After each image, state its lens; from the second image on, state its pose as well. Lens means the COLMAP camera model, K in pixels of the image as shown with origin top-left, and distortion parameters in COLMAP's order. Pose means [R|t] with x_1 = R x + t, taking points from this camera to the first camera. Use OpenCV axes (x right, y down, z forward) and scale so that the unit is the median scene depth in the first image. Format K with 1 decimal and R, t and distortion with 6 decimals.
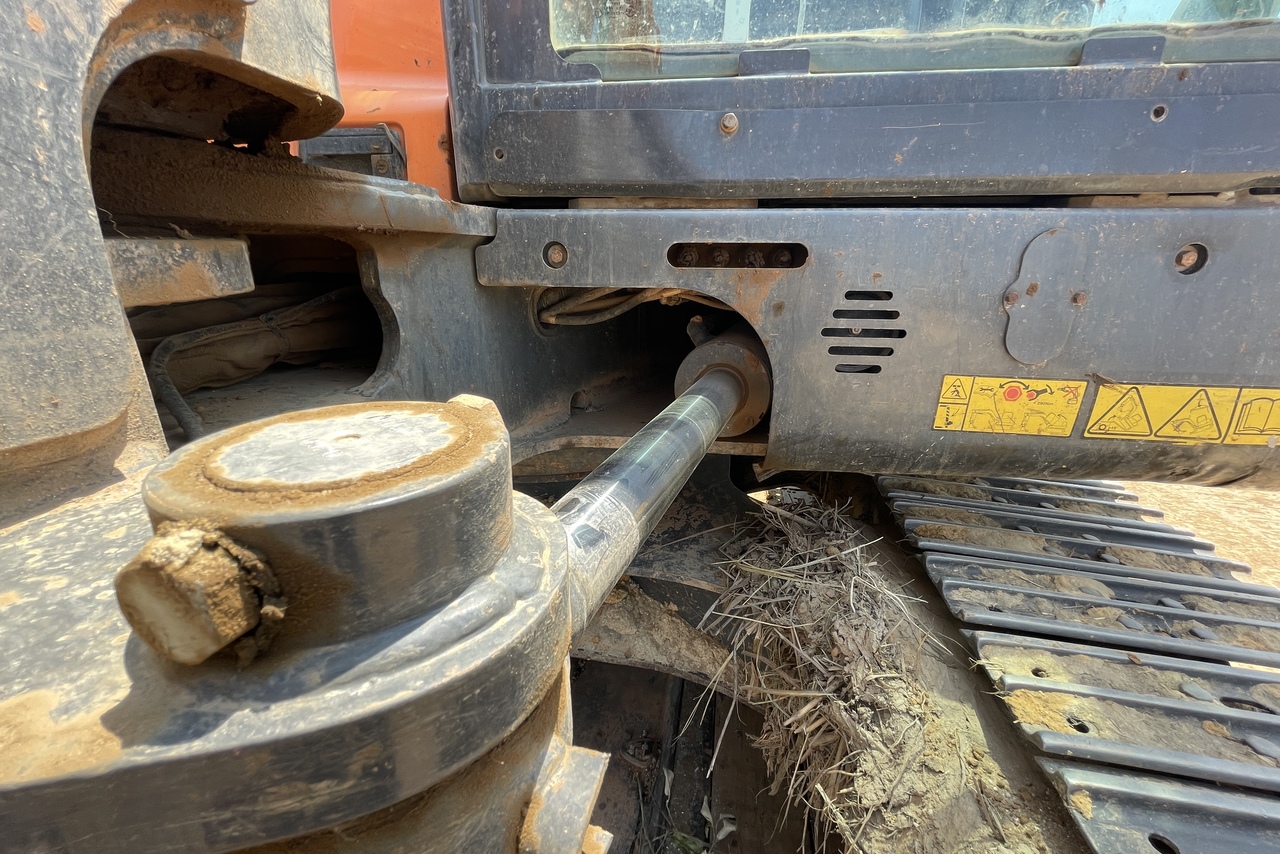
lens RADIAL K [[512.7, 0, 639.7], [0, 512.7, 425.3], [0, 0, 1]] dist [-0.002695, 0.000306]
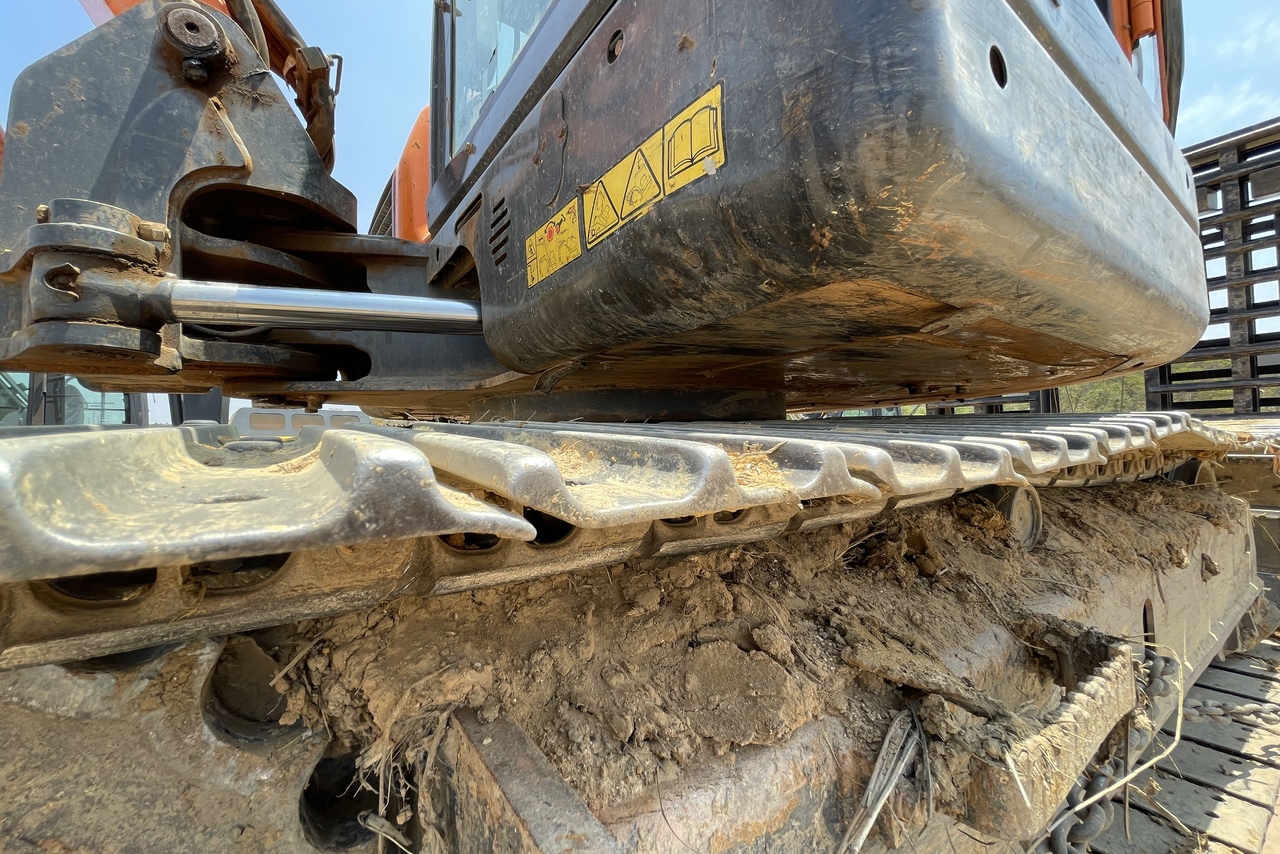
lens RADIAL K [[512.7, 0, 640.9], [0, 512.7, 424.2], [0, 0, 1]] dist [-0.002695, 0.000306]
pose [[0.670769, -0.050990, -0.739911, 1.670162], [-0.230281, 0.934009, -0.273128, 0.579243], [0.705010, 0.353593, 0.614762, 0.617010]]
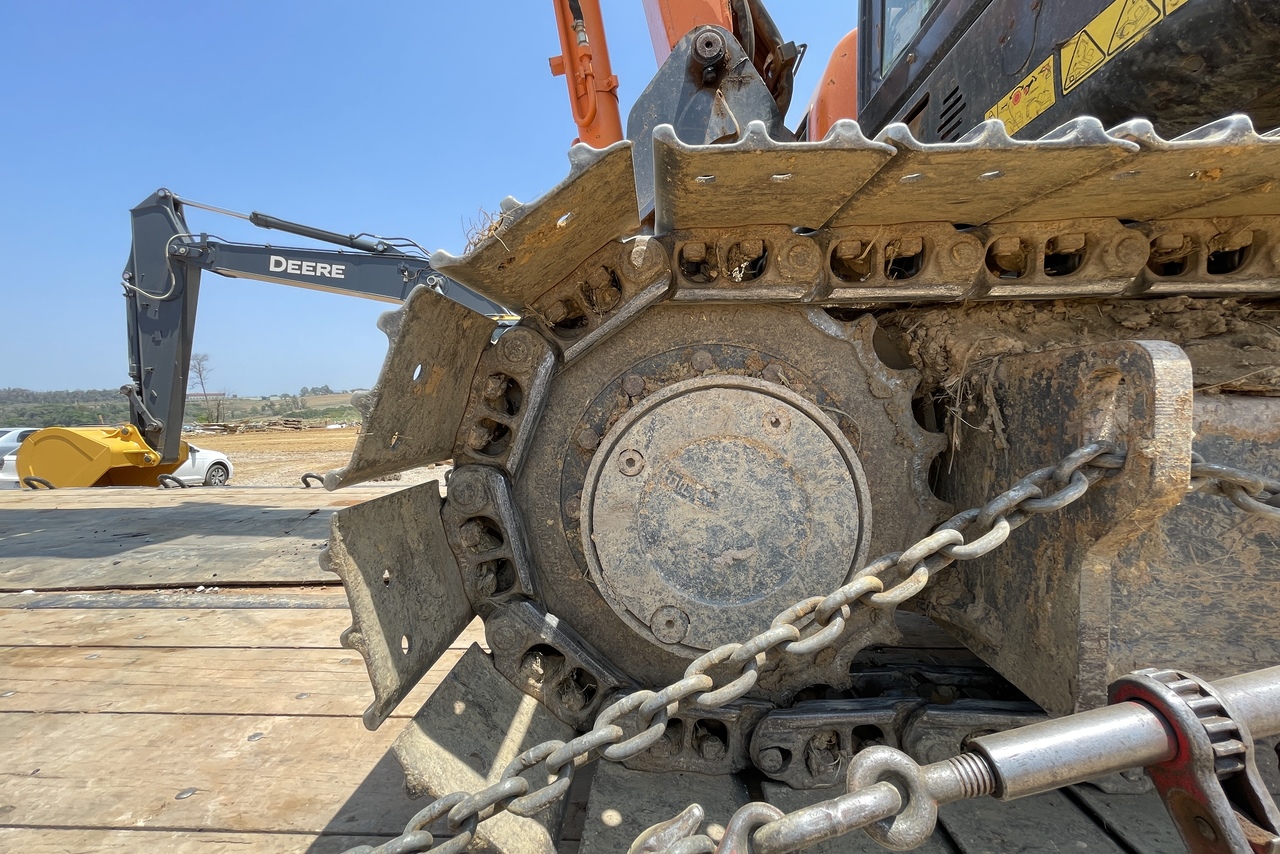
lens RADIAL K [[512.7, 0, 644.8], [0, 512.7, 421.1], [0, 0, 1]] dist [-0.002695, 0.000306]
pose [[0.091020, 0.029933, -0.995399, 2.016109], [-0.331905, 0.943311, -0.001983, 1.066860], [0.938911, 0.330558, 0.095795, 0.248489]]
